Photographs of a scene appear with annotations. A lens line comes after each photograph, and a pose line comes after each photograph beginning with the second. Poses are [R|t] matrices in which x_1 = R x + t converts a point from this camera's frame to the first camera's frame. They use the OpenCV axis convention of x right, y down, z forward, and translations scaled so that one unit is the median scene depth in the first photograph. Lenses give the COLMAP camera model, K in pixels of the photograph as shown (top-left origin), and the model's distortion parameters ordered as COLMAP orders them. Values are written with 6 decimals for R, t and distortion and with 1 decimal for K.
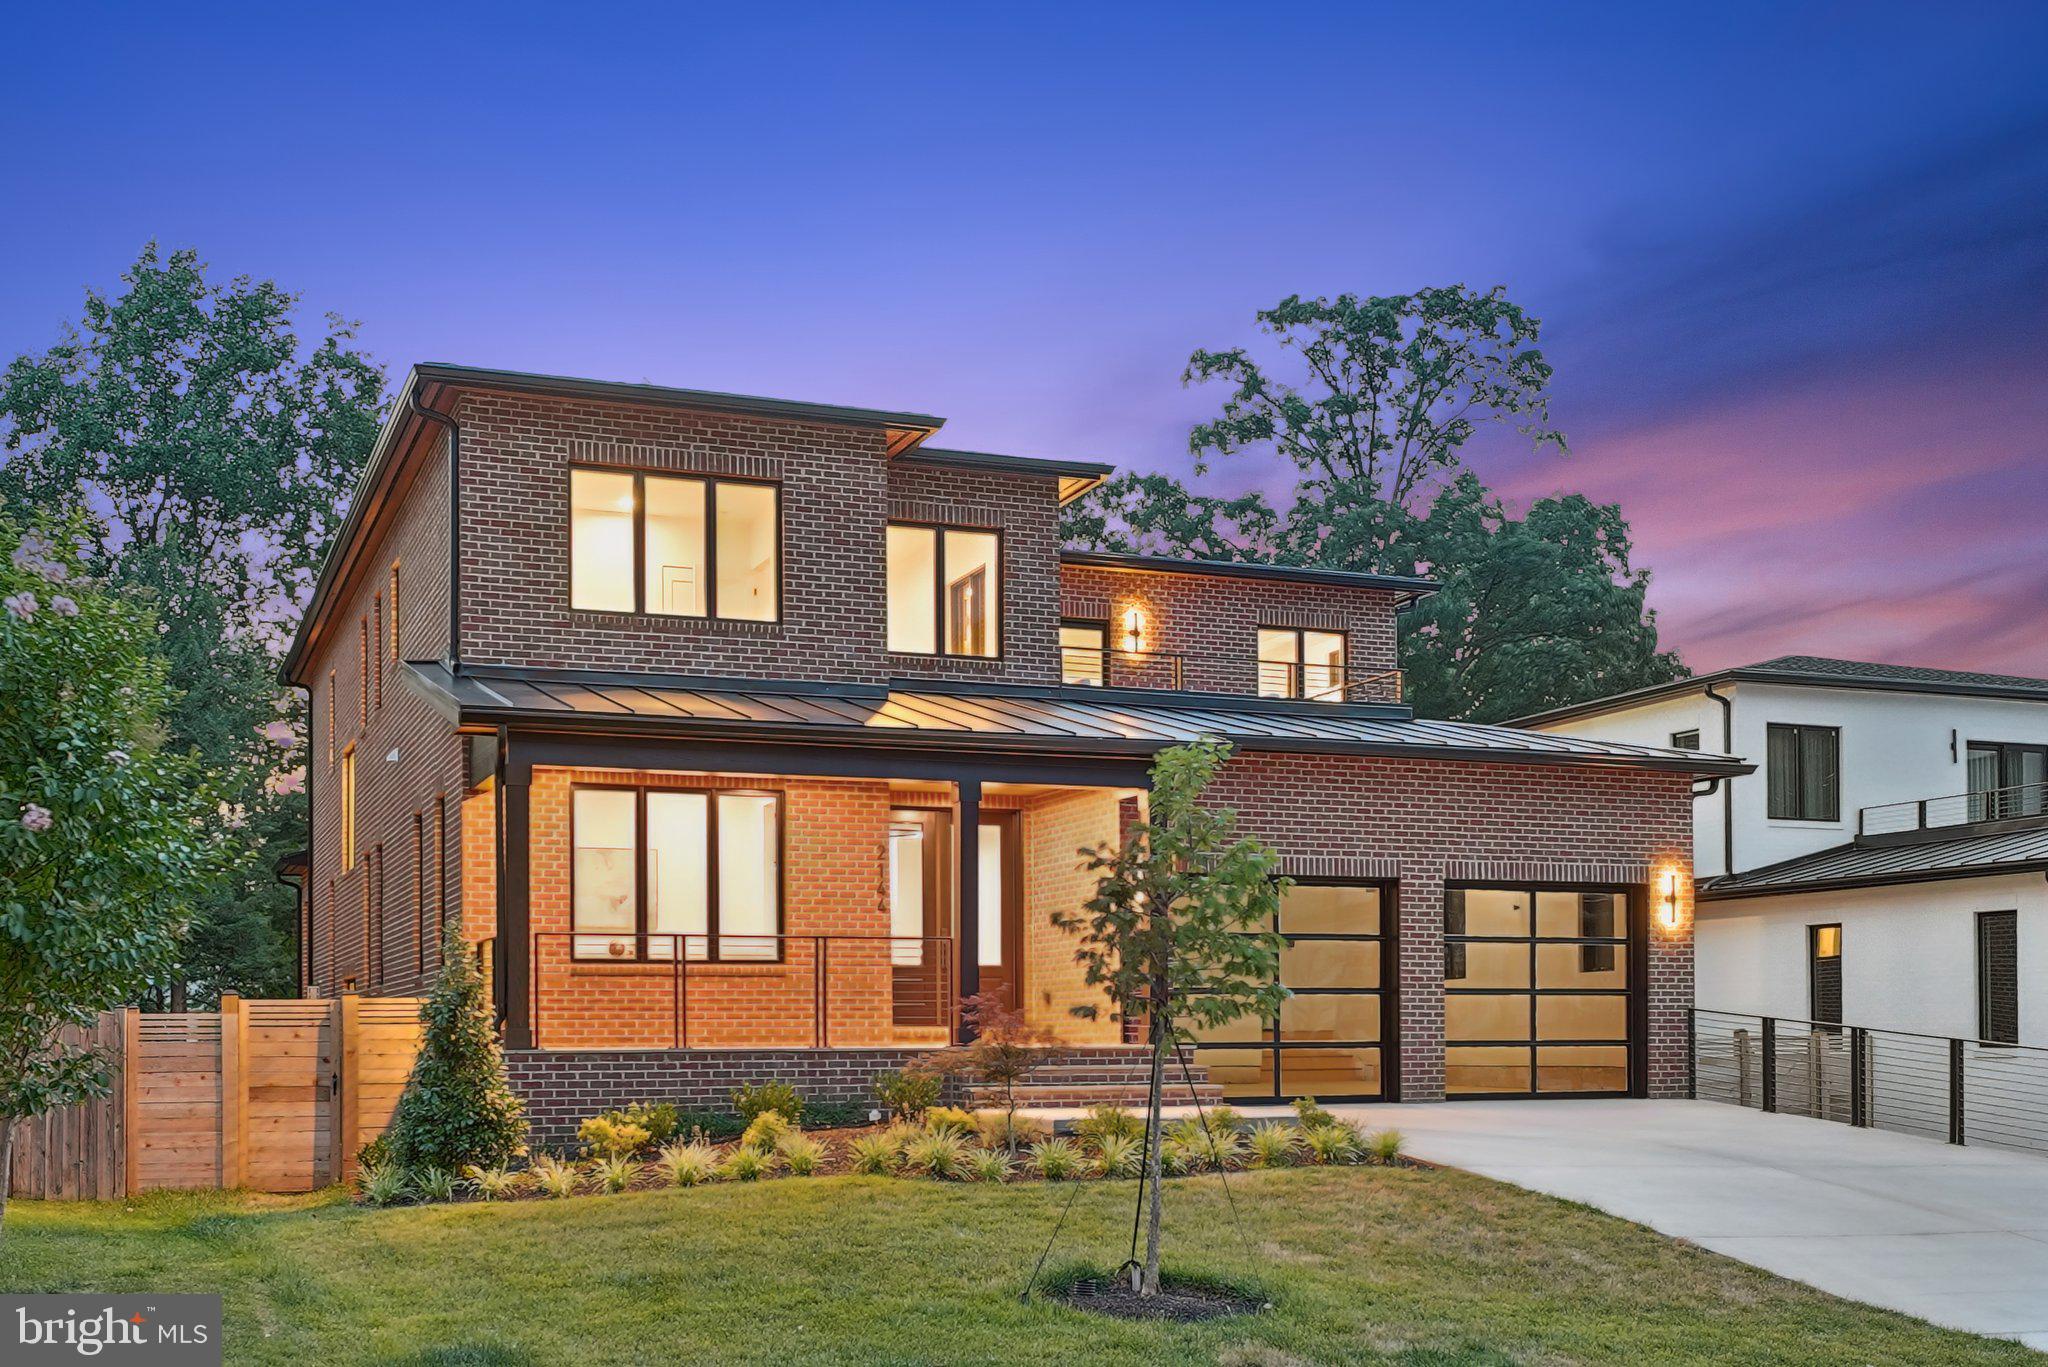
lens RADIAL K [[2076.3, 0, 1024.0], [0, 2076.3, 683.5], [0, 0, 1]] dist [0.017276, 0.017871]
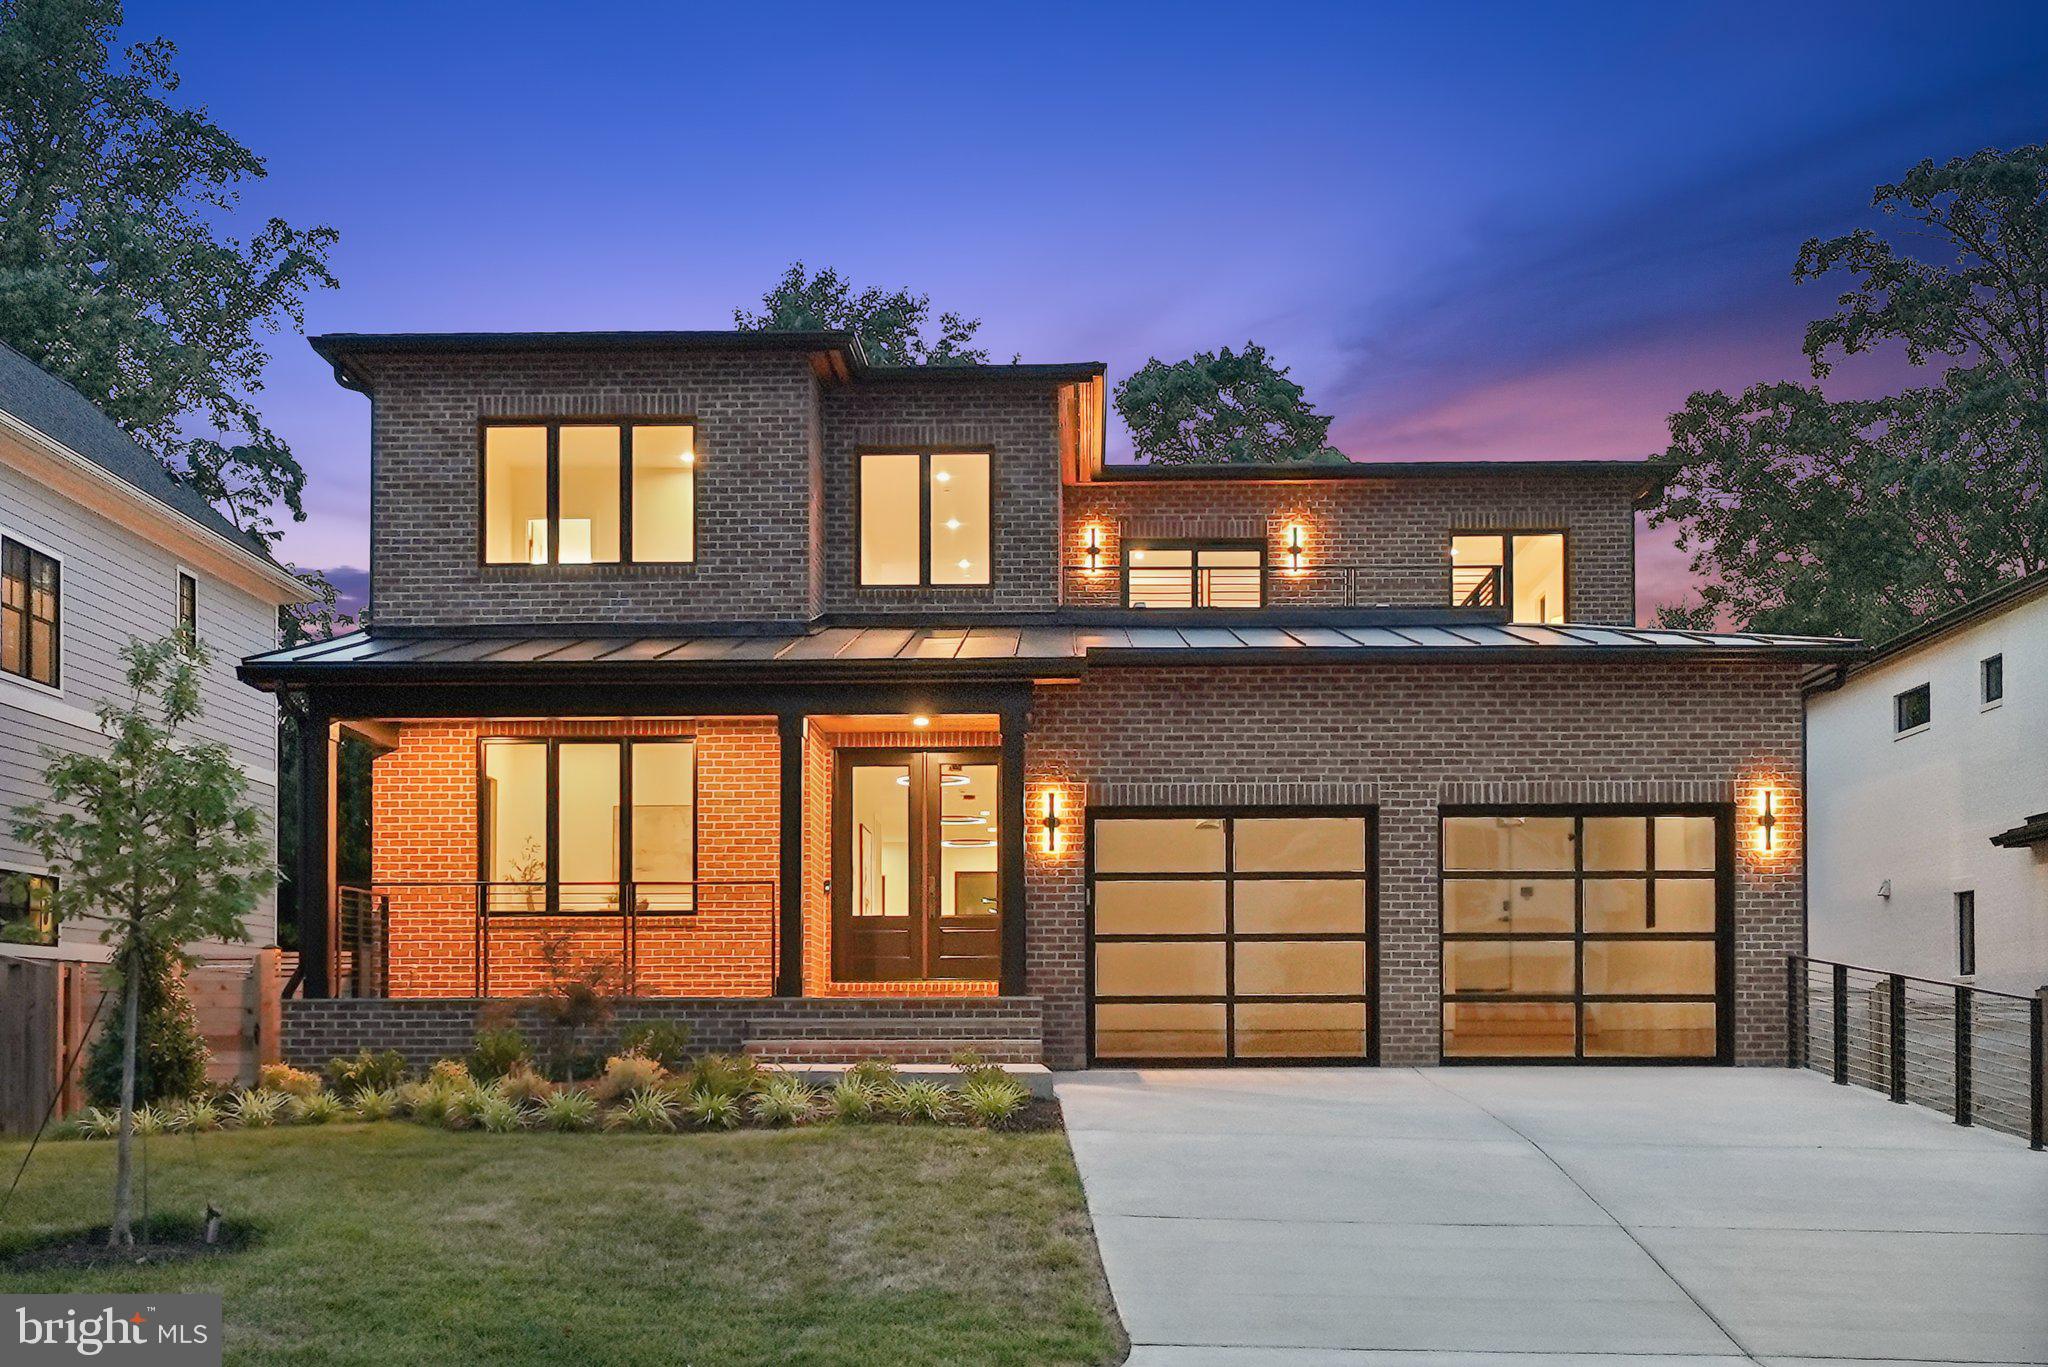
lens RADIAL K [[2076.3, 0, 1024.0], [0, 2076.3, 683.5], [0, 0, 1]] dist [0.017276, 0.017871]
pose [[0.926192, -0.055713, -0.372913, 0.381272], [0.060465, 0.998170, 0.001051, 0.035027], [0.372172, -0.023521, 0.927866, 0.156848]]
